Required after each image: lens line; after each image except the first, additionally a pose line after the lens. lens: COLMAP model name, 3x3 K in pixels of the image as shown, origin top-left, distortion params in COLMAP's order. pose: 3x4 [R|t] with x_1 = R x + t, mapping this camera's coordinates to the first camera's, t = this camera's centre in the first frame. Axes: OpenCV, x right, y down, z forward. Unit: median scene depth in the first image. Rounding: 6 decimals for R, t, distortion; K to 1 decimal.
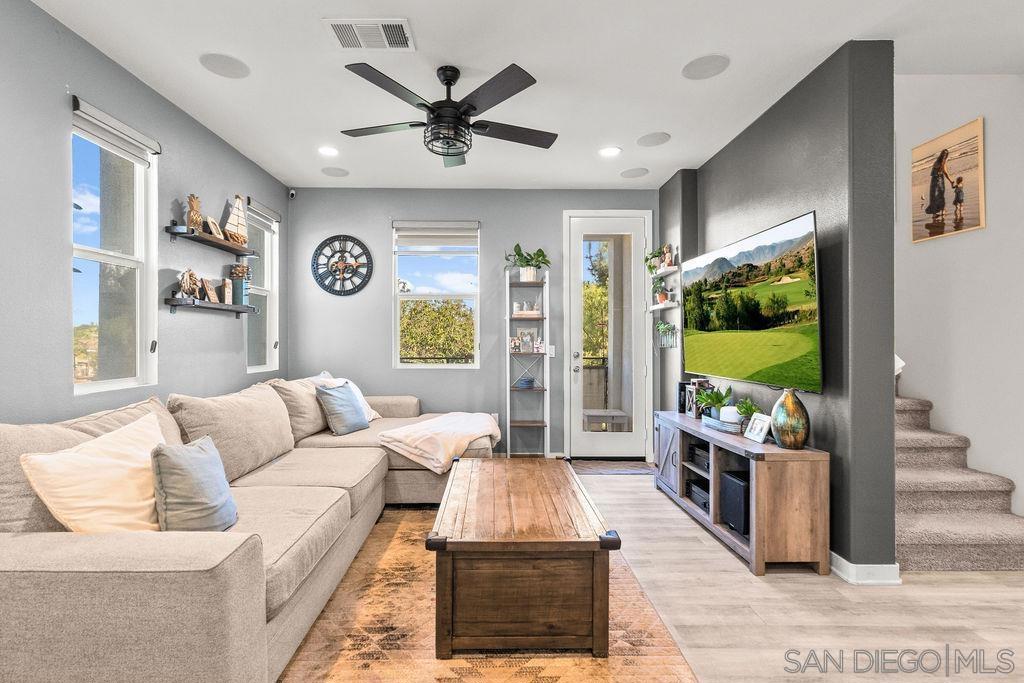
lens RADIAL K [[470.7, 0, 500.6], [0, 470.7, 340.3], [0, 0, 1]] dist [-0.000250, 0.001335]
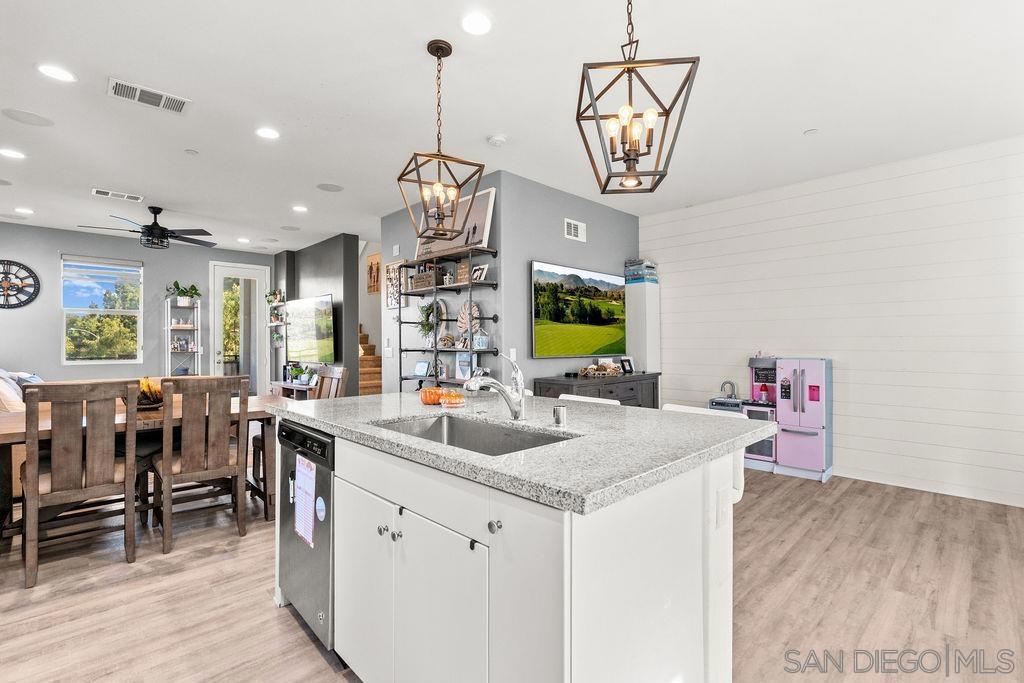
lens RADIAL K [[470.7, 0, 497.9], [0, 470.7, 341.3], [0, 0, 1]] dist [-0.000250, 0.001335]
pose [[0.736582, 0.000178, 0.676348, -0.240312], [0.002329, 0.999993, -0.002800, -0.001218], [-0.676344, 0.003637, 0.736577, -0.881359]]
